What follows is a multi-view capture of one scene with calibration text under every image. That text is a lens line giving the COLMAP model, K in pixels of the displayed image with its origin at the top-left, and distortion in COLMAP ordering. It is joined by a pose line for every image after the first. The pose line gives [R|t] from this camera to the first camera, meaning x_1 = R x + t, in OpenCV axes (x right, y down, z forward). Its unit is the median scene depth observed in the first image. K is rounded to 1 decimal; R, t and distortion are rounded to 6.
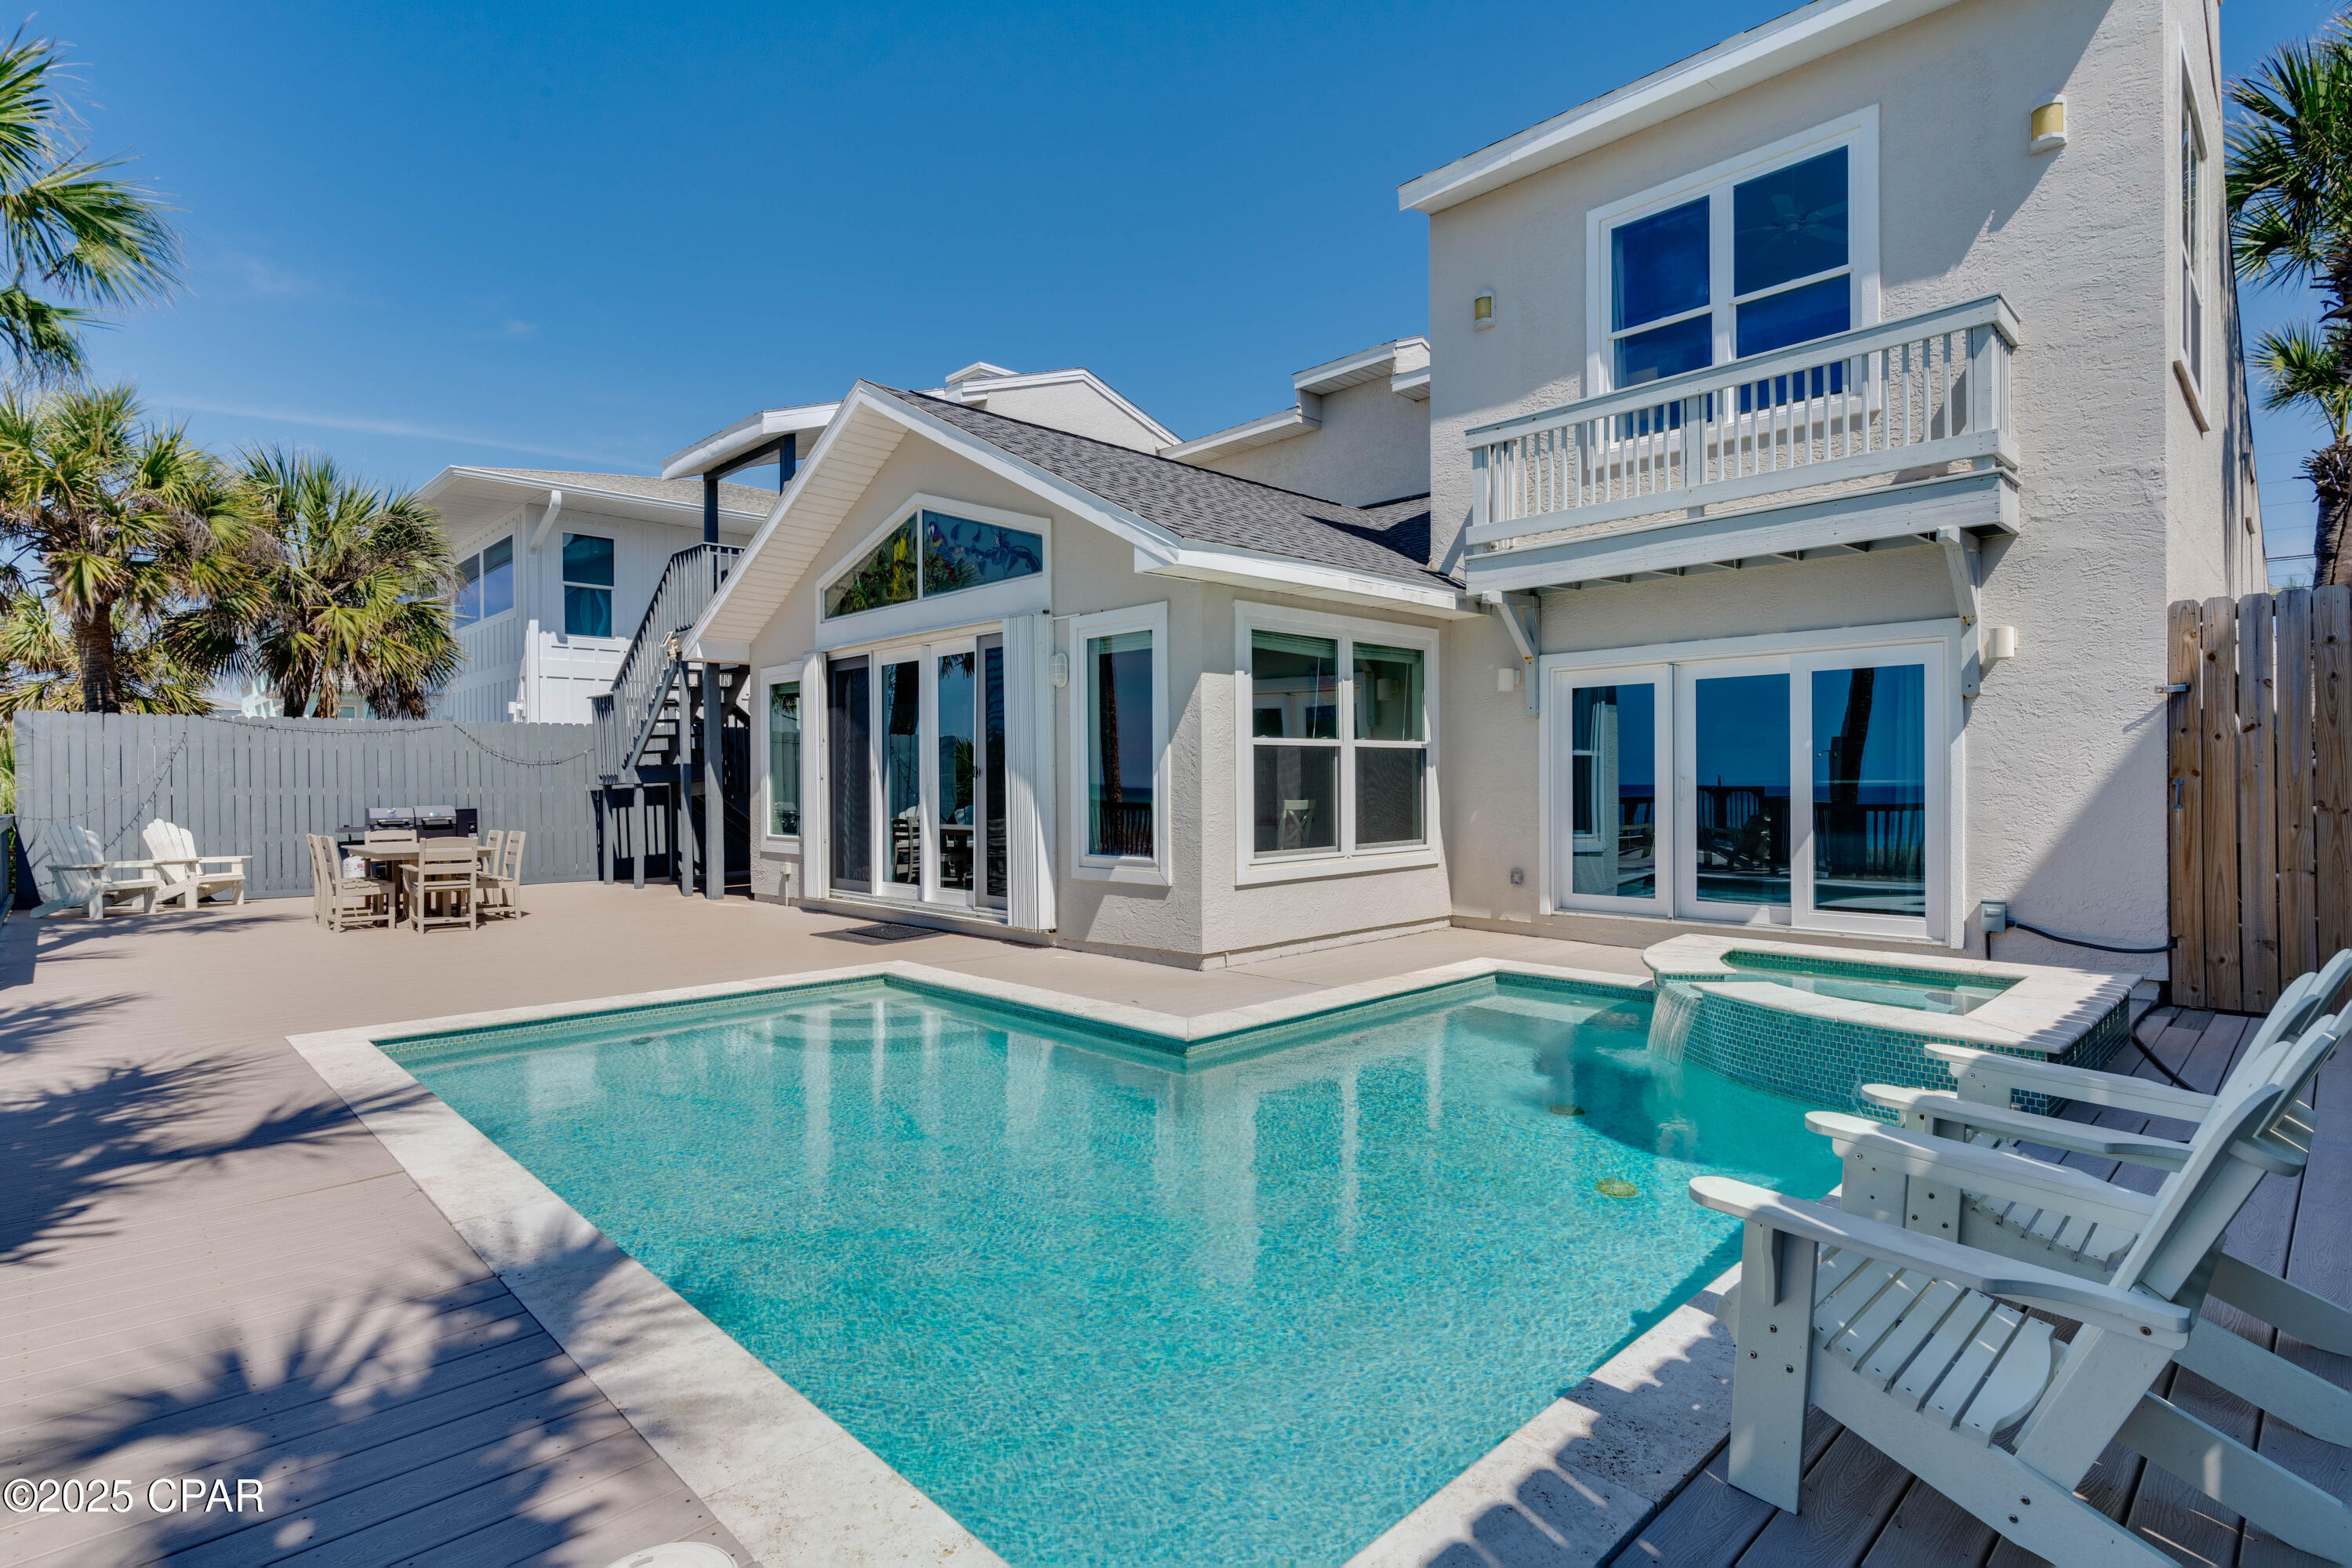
lens RADIAL K [[1147.9, 0, 1176.0], [0, 1147.9, 784.0], [0, 0, 1]] dist [-0.001963, -0.000219]
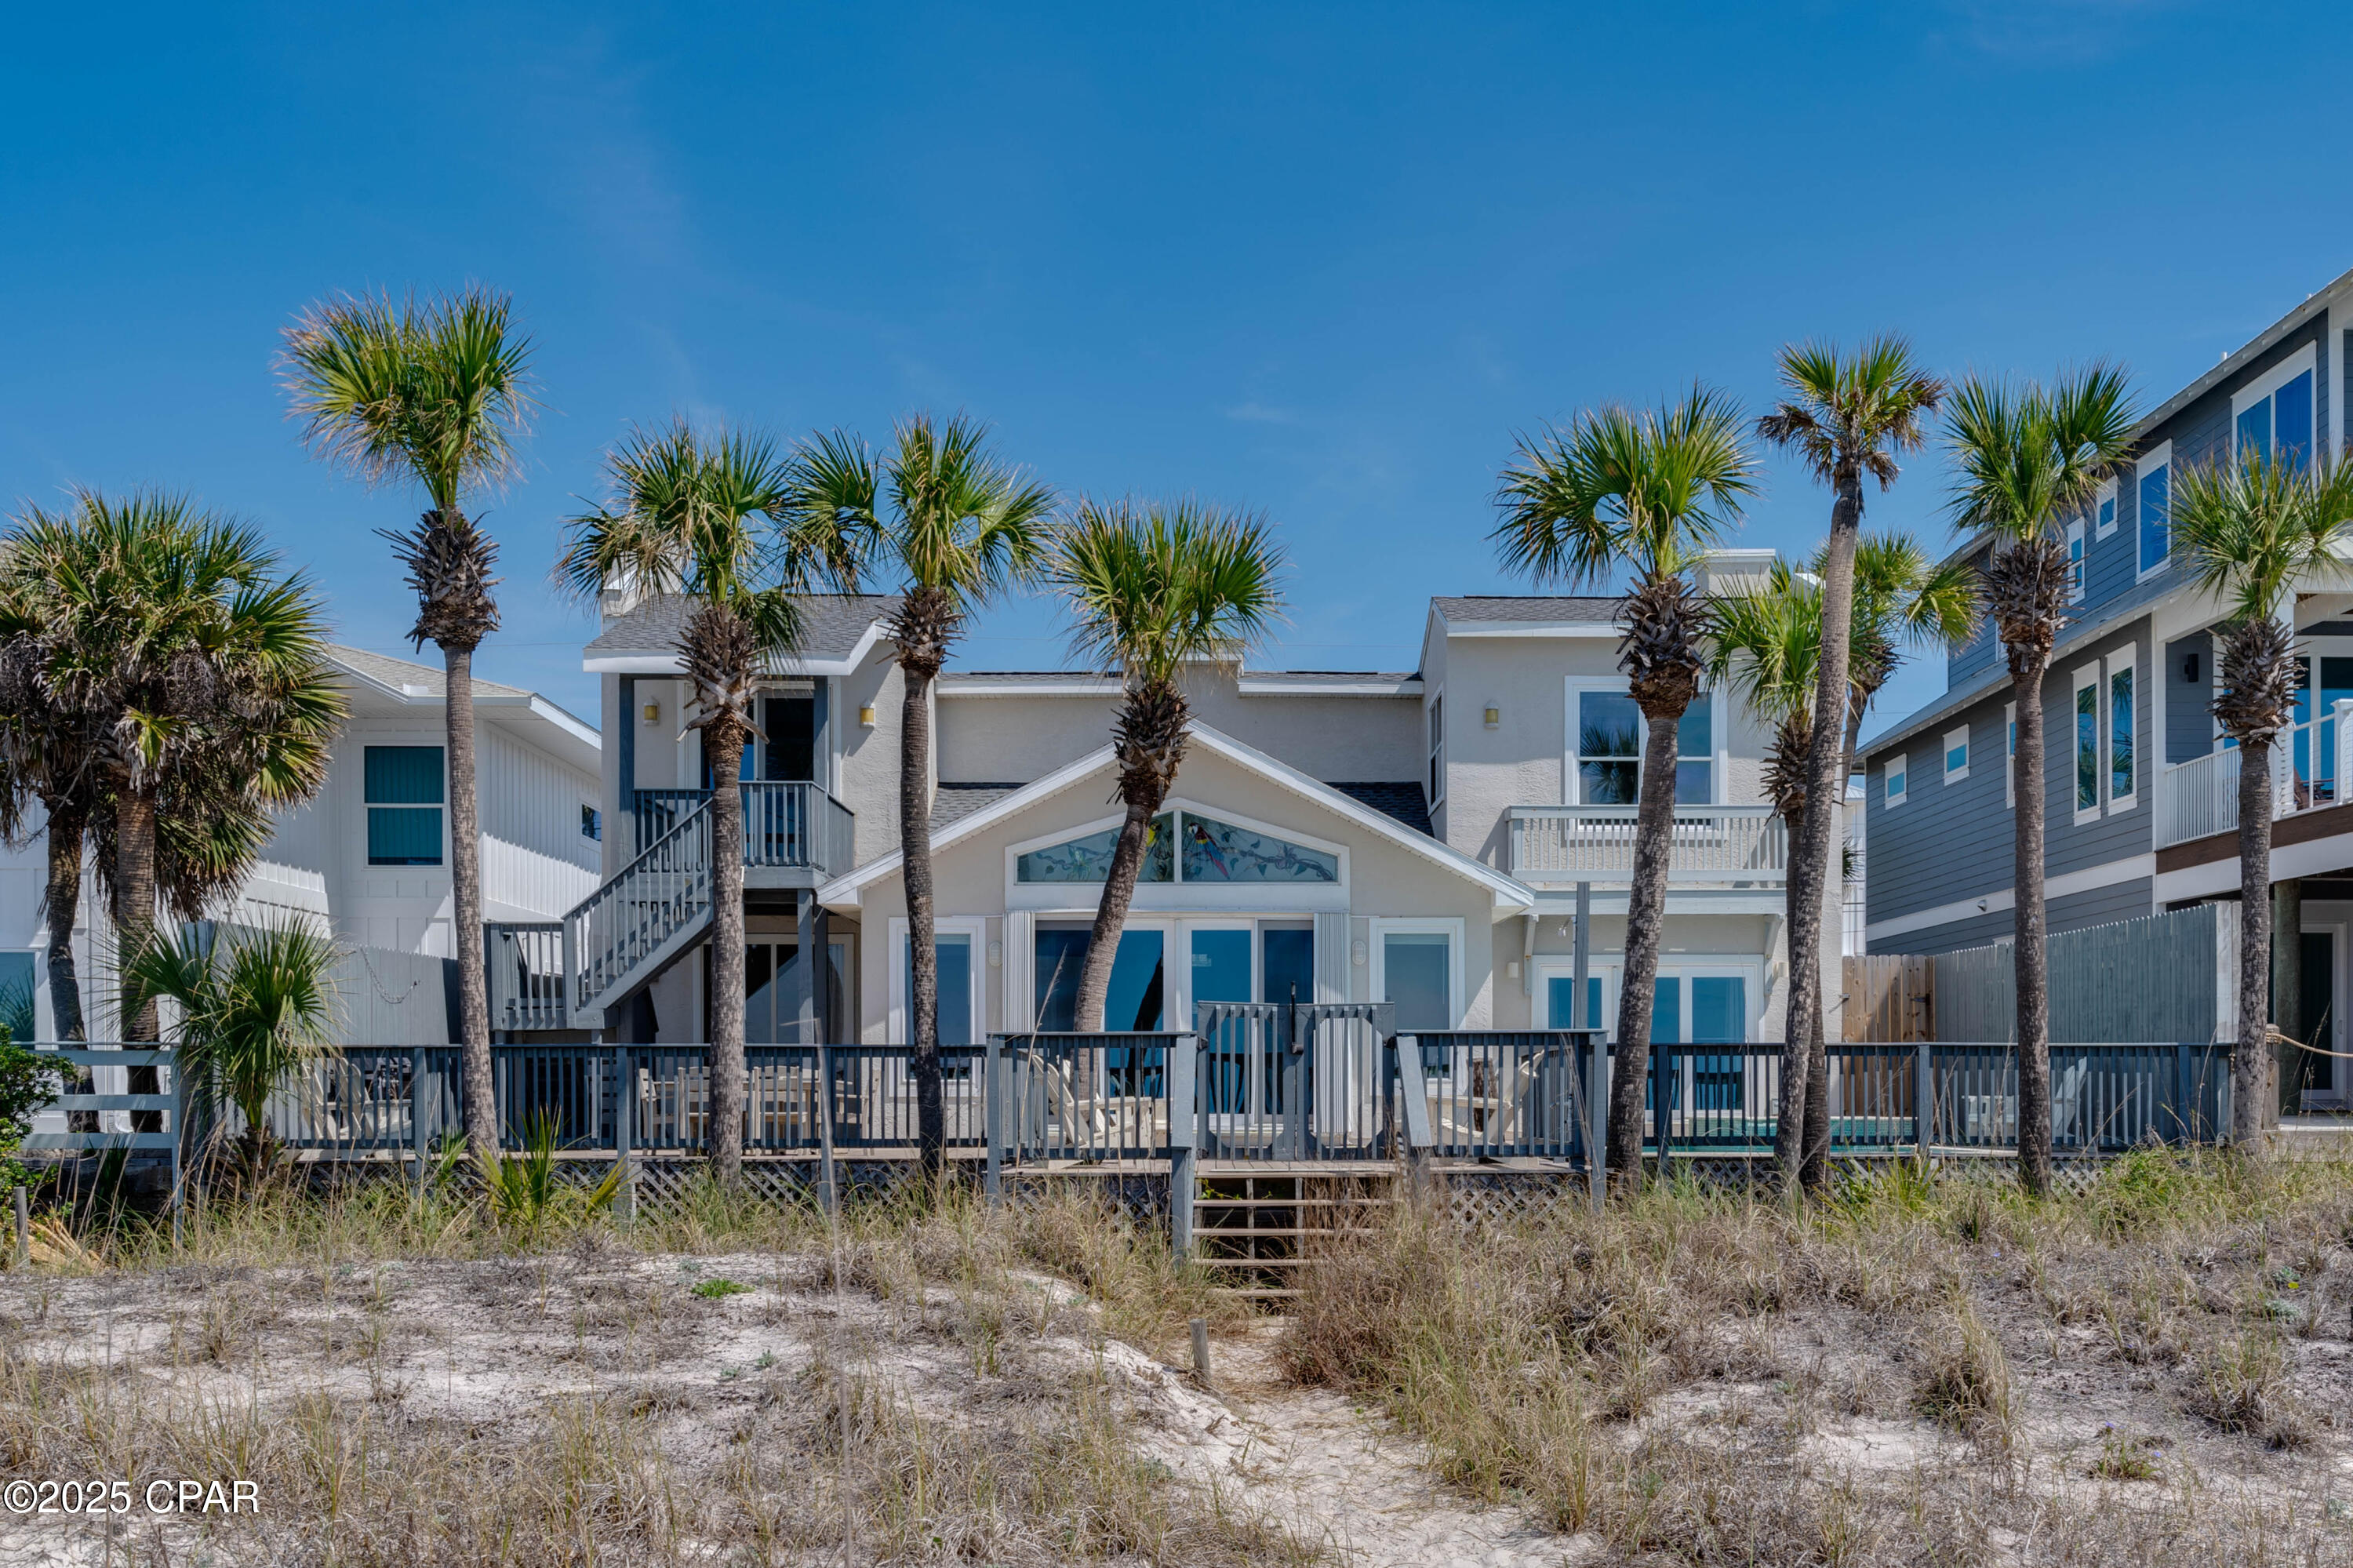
lens RADIAL K [[2764.9, 0, 1350.2], [0, 2764.9, 787.4], [0, 0, 1]] dist [0.010448, 0.004939]
pose [[0.657537, 0.091310, 0.747868, -2.751878], [0.001577, 0.992460, -0.122560, 0.121425], [-0.753420, 0.081767, 0.652436, -1.288583]]
